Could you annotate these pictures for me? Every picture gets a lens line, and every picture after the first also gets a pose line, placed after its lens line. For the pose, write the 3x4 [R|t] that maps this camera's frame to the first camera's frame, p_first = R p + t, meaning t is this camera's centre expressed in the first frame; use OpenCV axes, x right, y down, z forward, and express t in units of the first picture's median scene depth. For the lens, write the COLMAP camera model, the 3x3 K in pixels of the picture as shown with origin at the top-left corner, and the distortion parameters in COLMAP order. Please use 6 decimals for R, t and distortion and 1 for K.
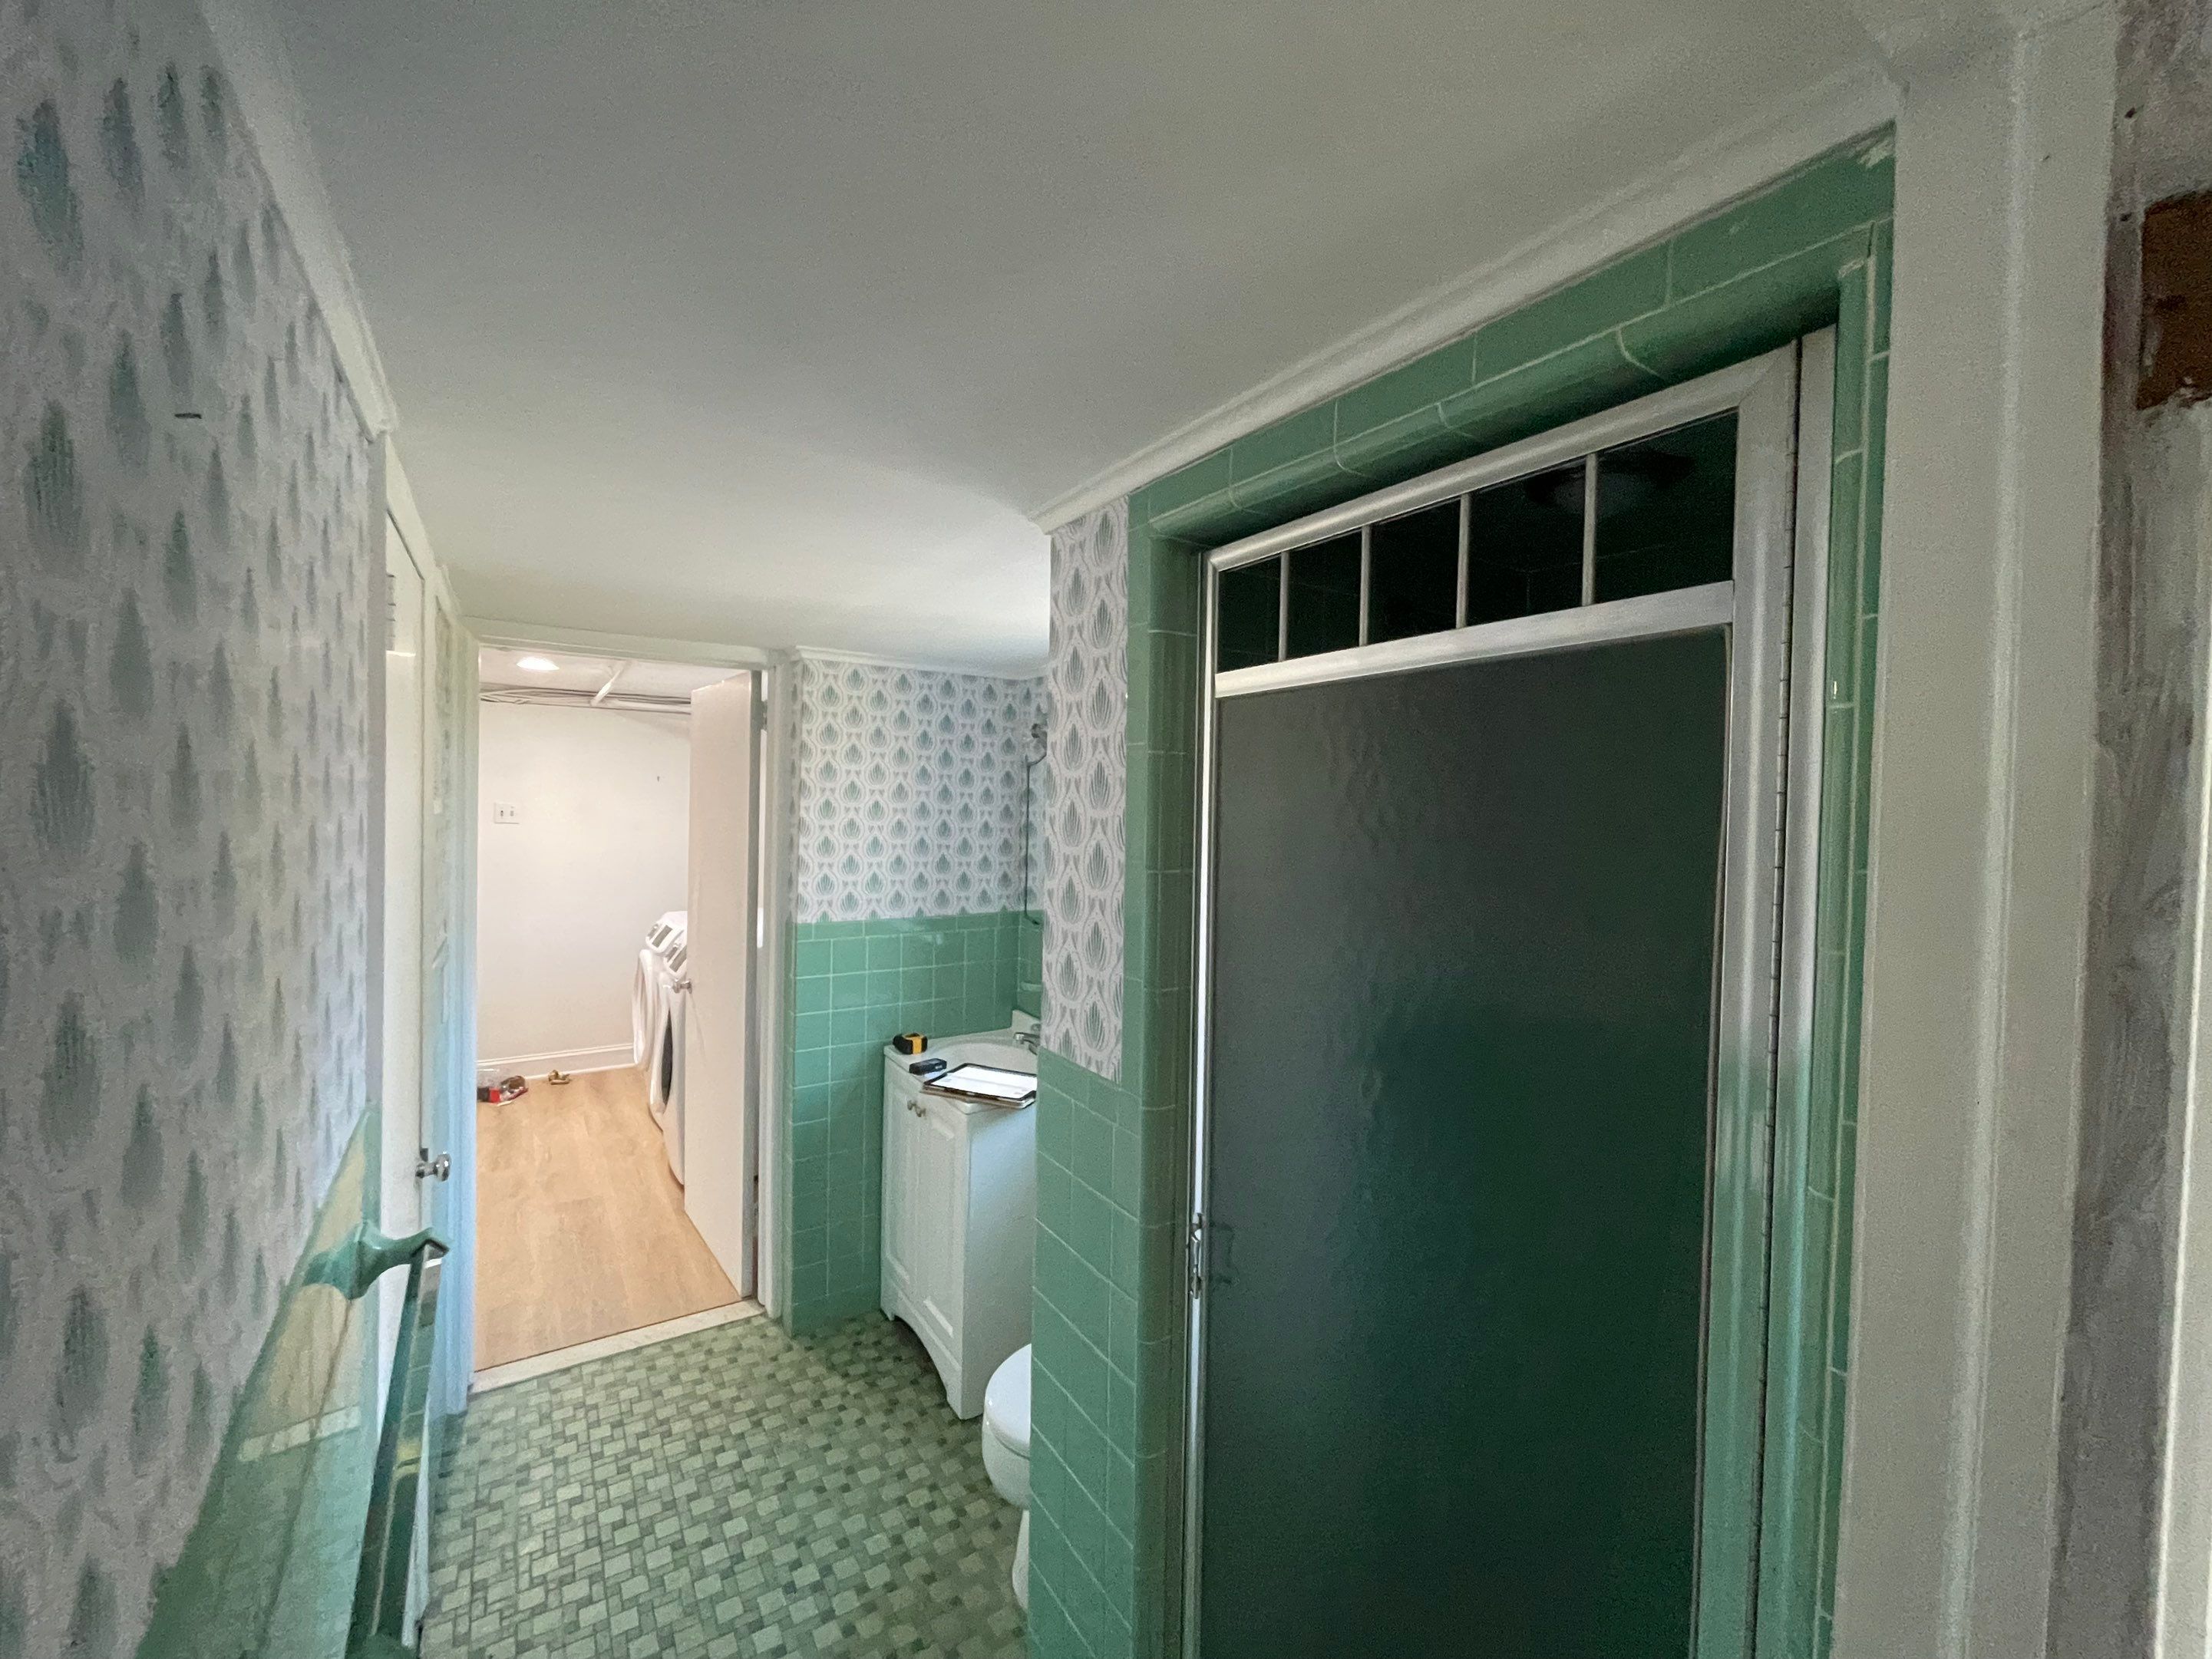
lens RADIAL K [[896.0, 0, 1100.5], [0, 896.0, 833.1], [0, 0, 1]] dist [-0.001674, 0.000580]
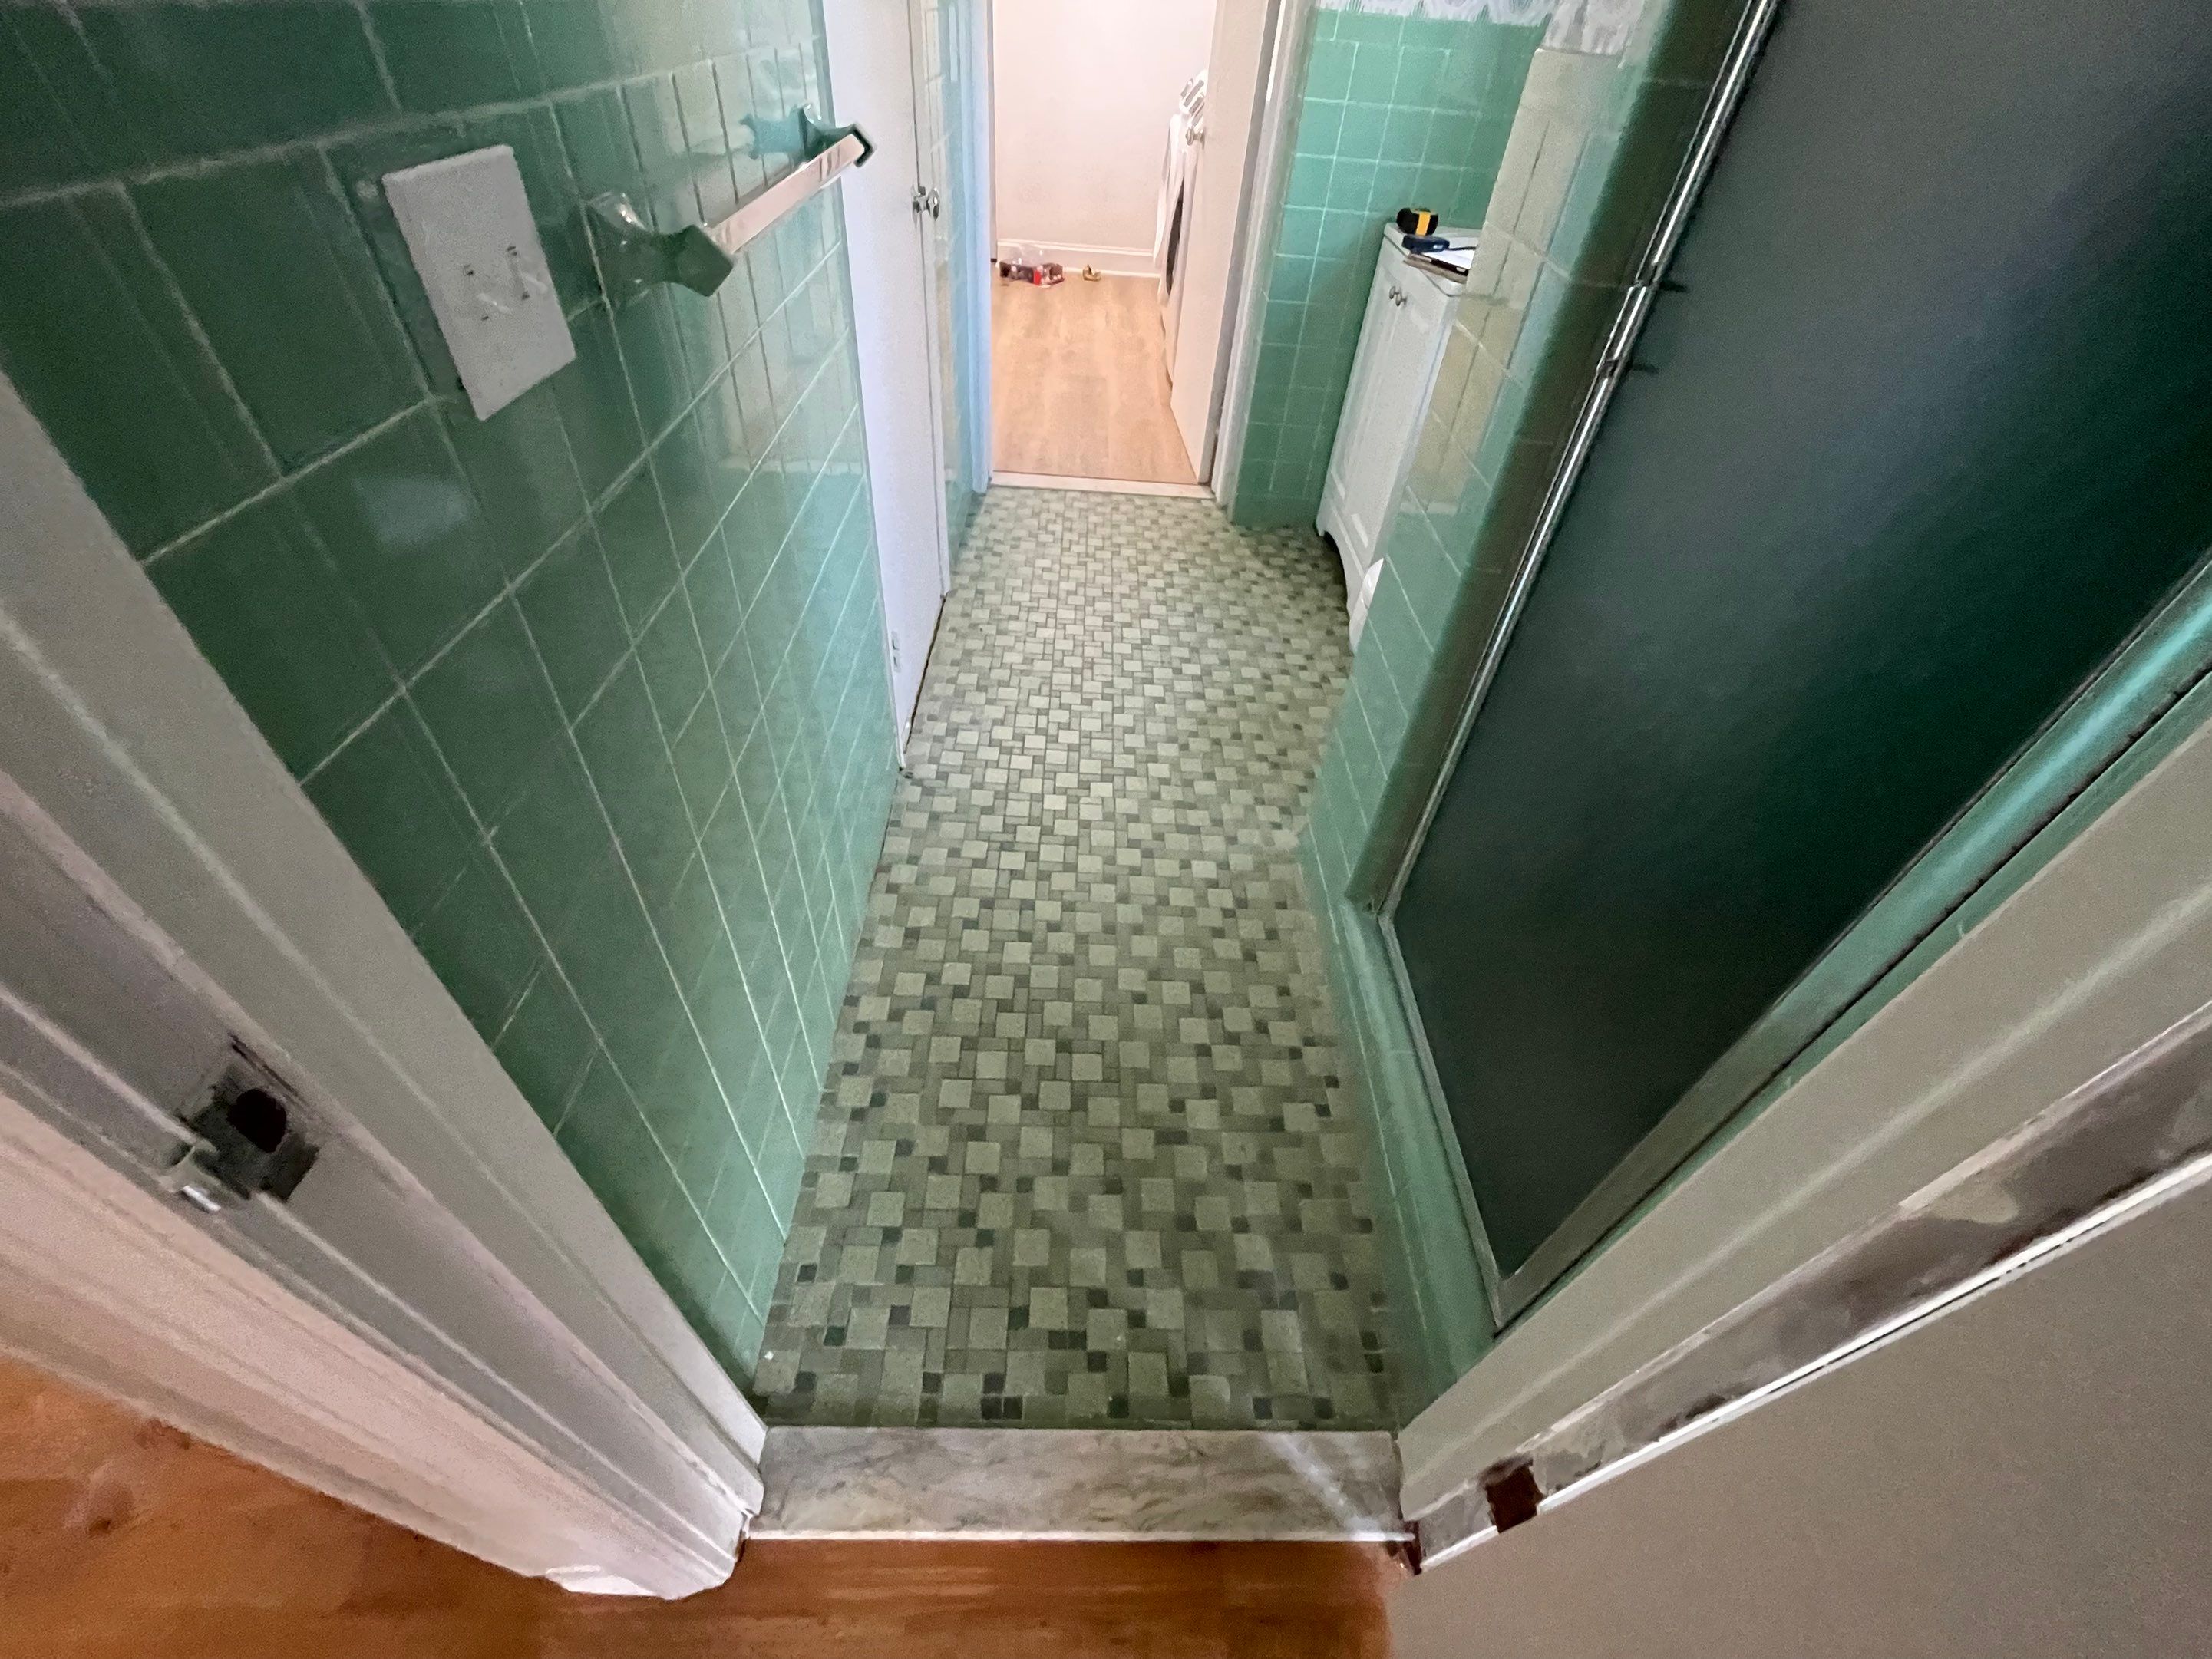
lens RADIAL K [[896.0, 0, 1085.4], [0, 896.0, 827.3], [0, 0, 1]] dist [-0.001674, 0.000580]
pose [[0.827821, 0.401790, -0.391507, 0.093395], [-0.050486, 0.748408, 0.661315, 0.145217], [0.558717, -0.527684, 0.639832, 0.013253]]
